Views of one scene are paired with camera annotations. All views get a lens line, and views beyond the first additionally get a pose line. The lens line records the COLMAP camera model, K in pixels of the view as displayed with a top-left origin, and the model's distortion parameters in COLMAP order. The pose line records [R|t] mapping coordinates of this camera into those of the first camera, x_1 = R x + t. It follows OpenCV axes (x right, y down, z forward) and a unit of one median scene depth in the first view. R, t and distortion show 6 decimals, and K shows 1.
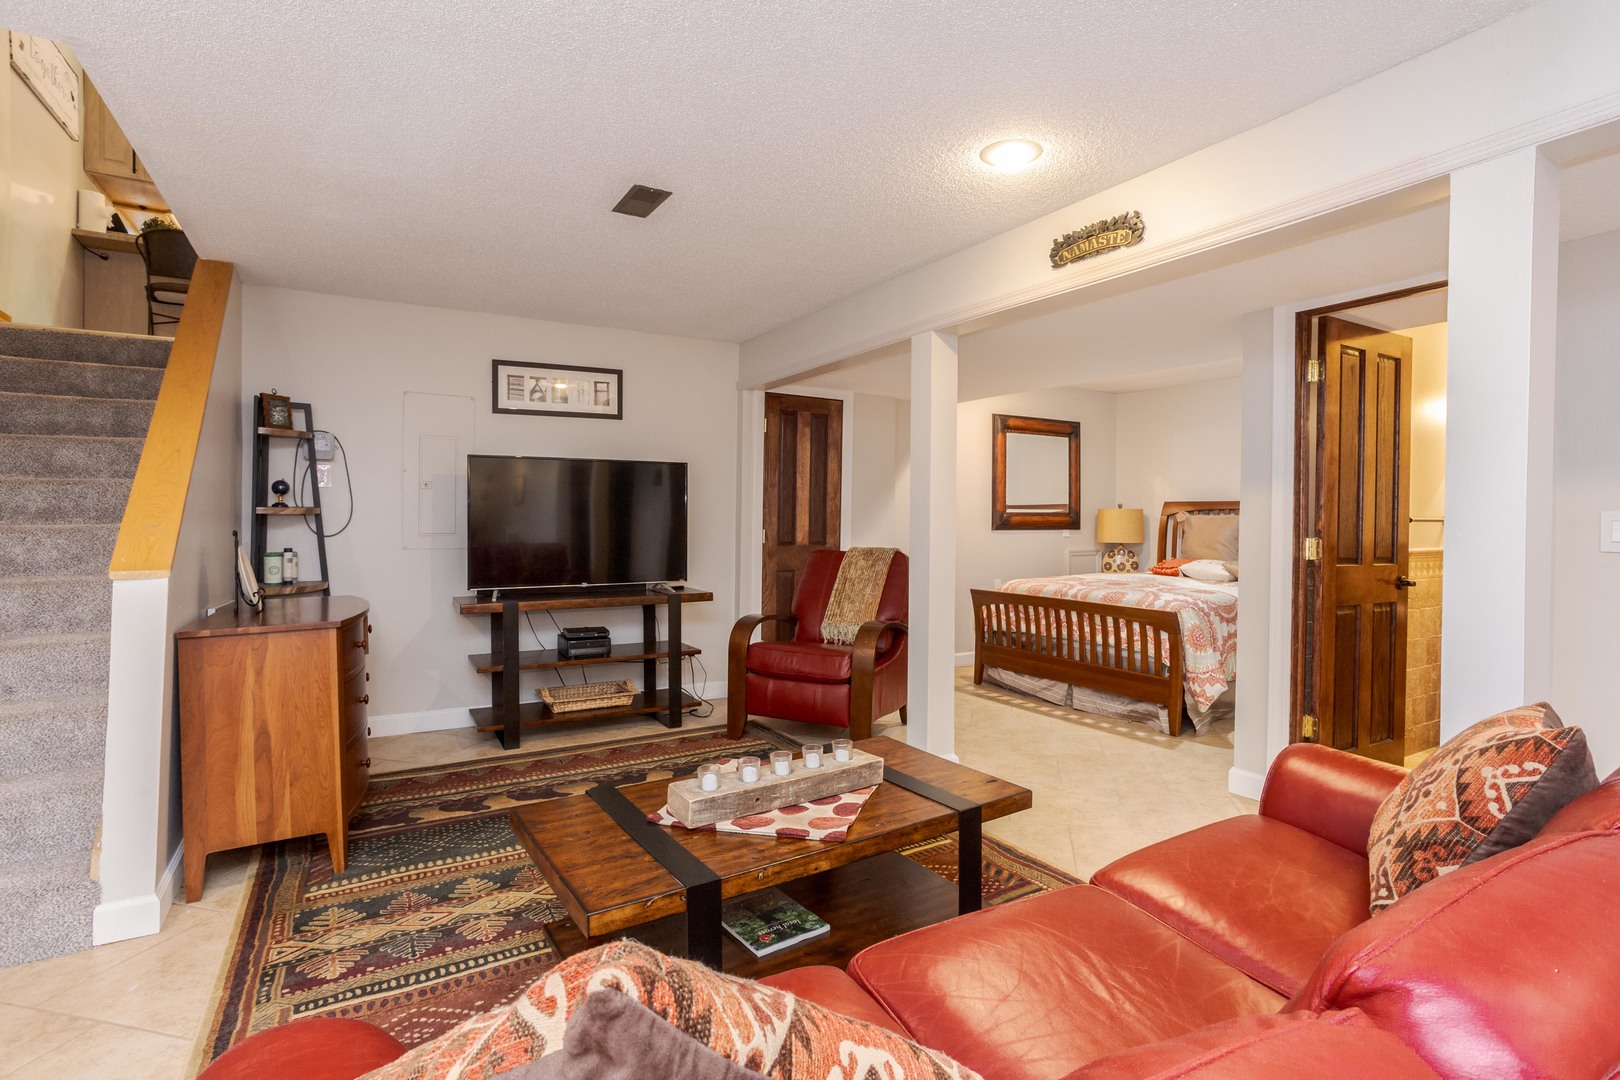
lens RADIAL K [[775.7, 0, 810.0], [0, 775.7, 523.5], [0, 0, 1]] dist [-0.057310, 0.033042]
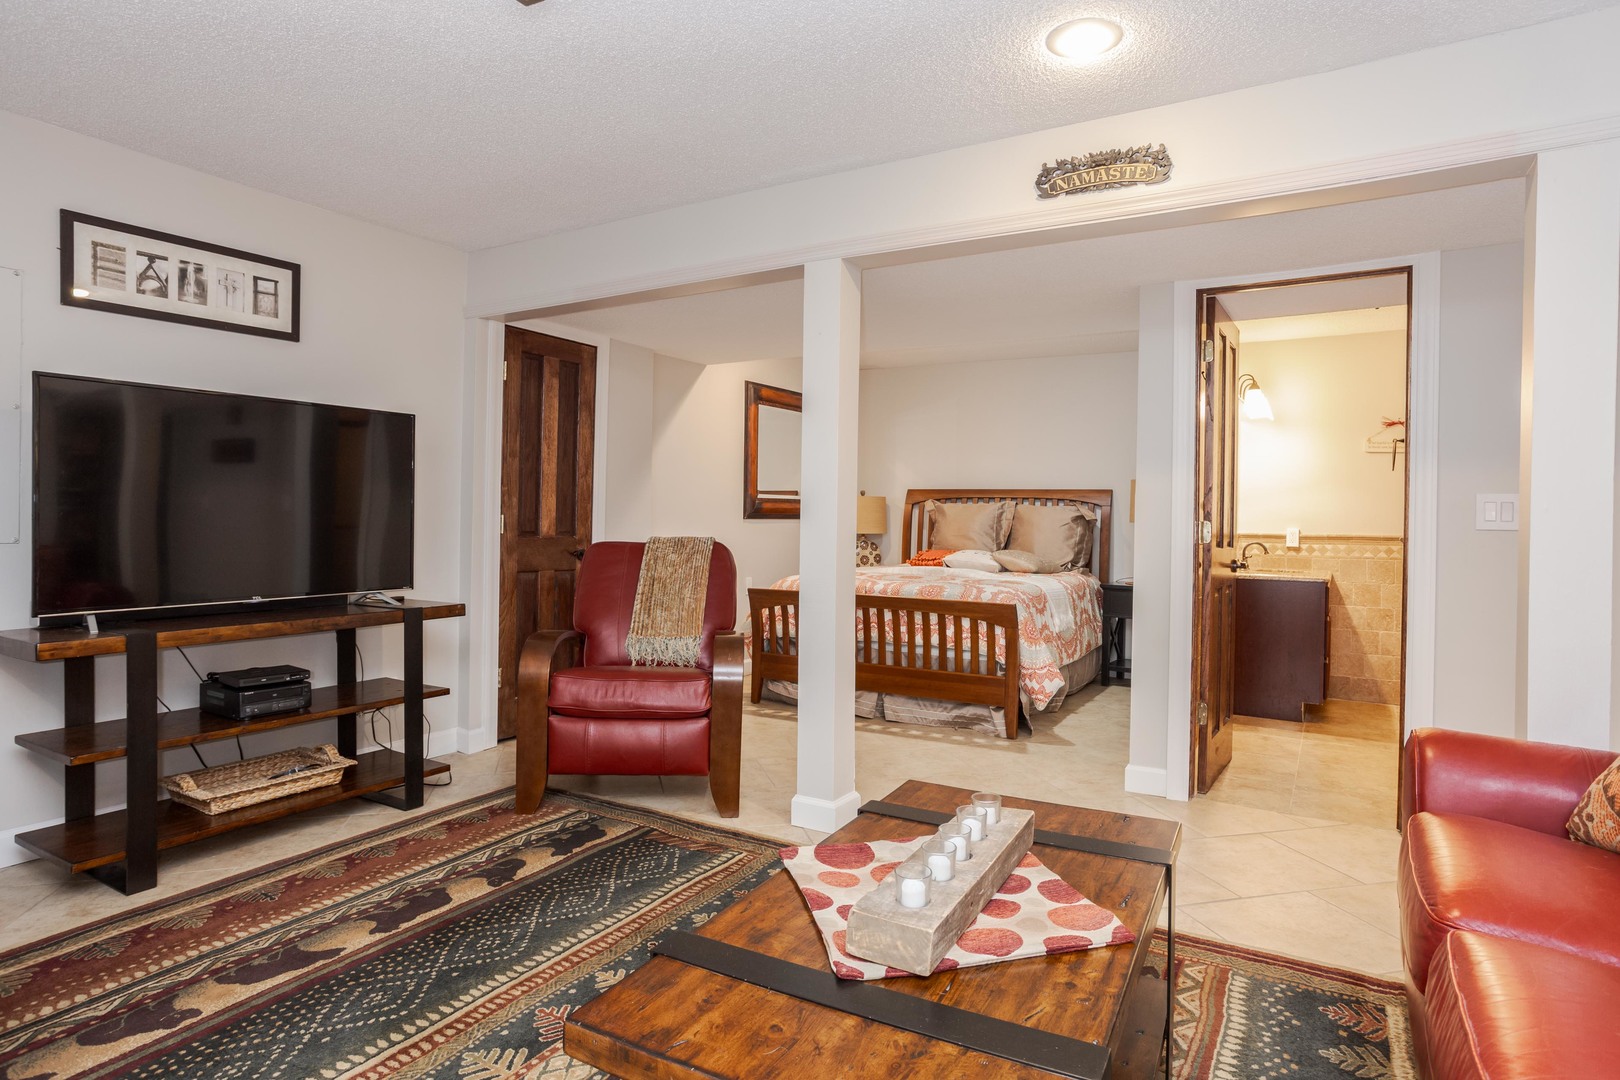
lens RADIAL K [[882.6, 0, 811.5], [0, 882.6, 521.1], [0, 0, 1]] dist [-0.053176, 0.037708]
pose [[0.881069, 0.002117, 0.472983, -0.221447], [-0.003163, 0.999994, 0.001416, 0.013309], [-0.472978, -0.002744, 0.881070, 0.169030]]
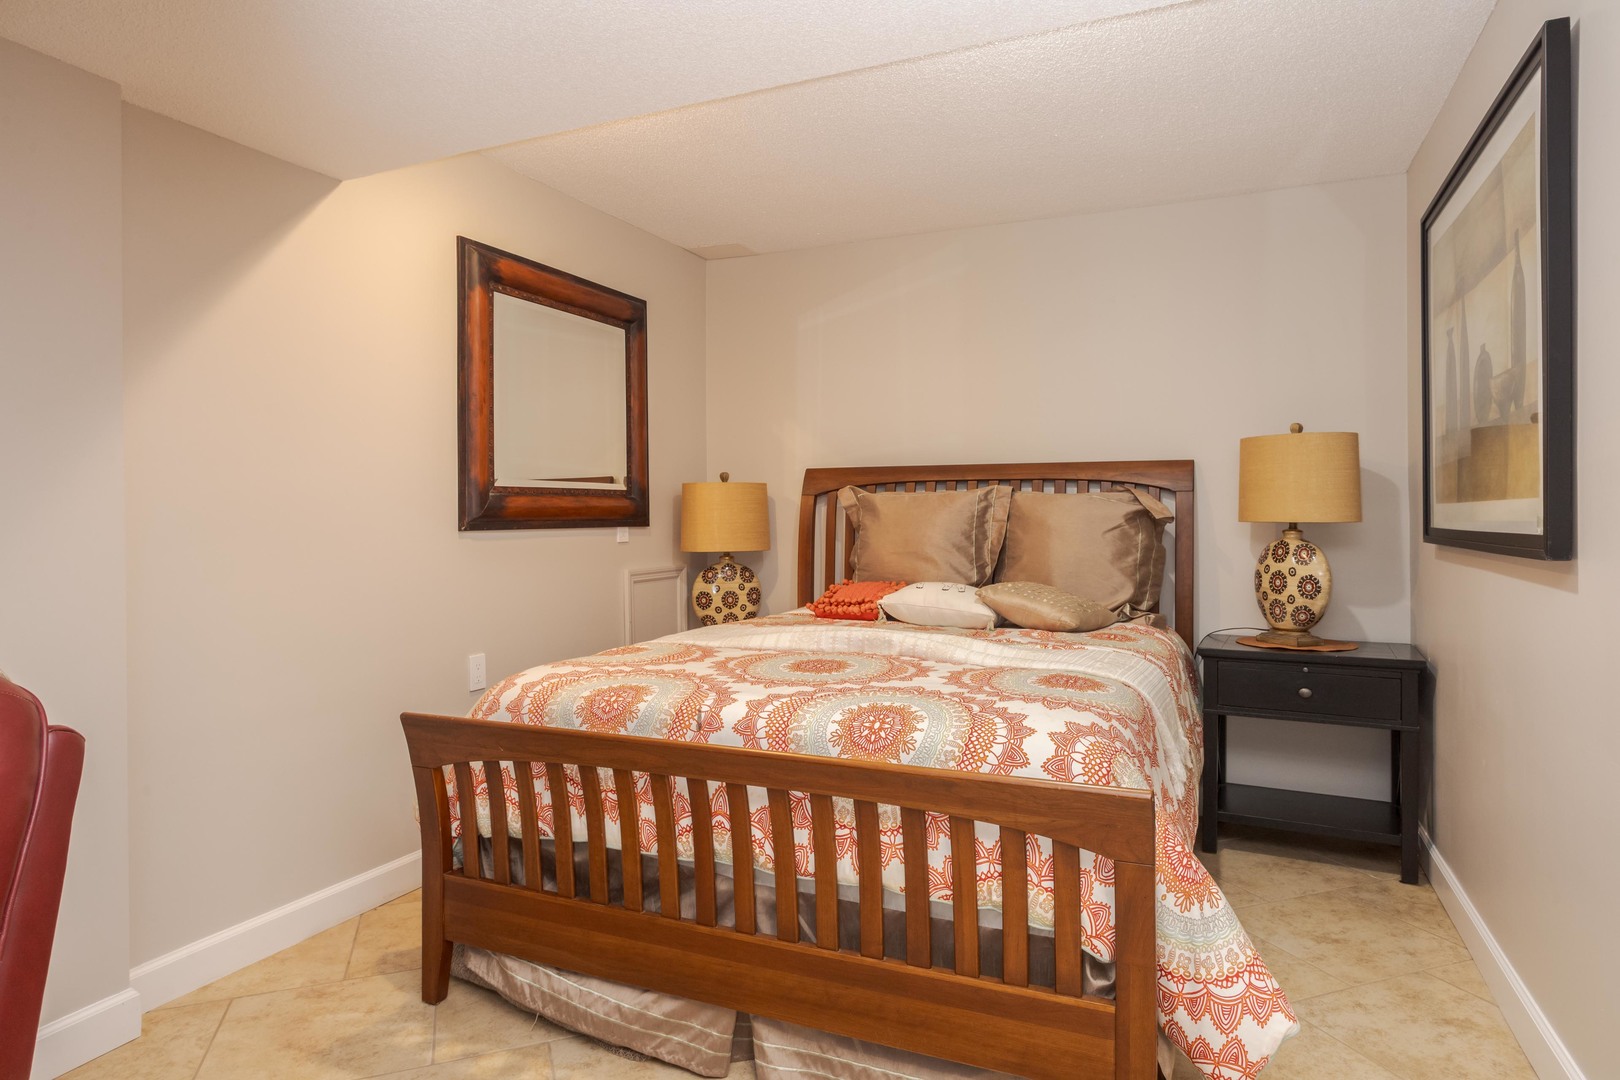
lens RADIAL K [[952.6, 0, 812.4], [0, 952.6, 516.0], [0, 0, 1]] dist [-0.005371, -0.000717]
pose [[0.820907, -0.010725, 0.570962, 0.151057], [0.016751, 0.999846, -0.005303, 0.009377], [-0.570816, 0.013918, 0.820960, 0.712933]]
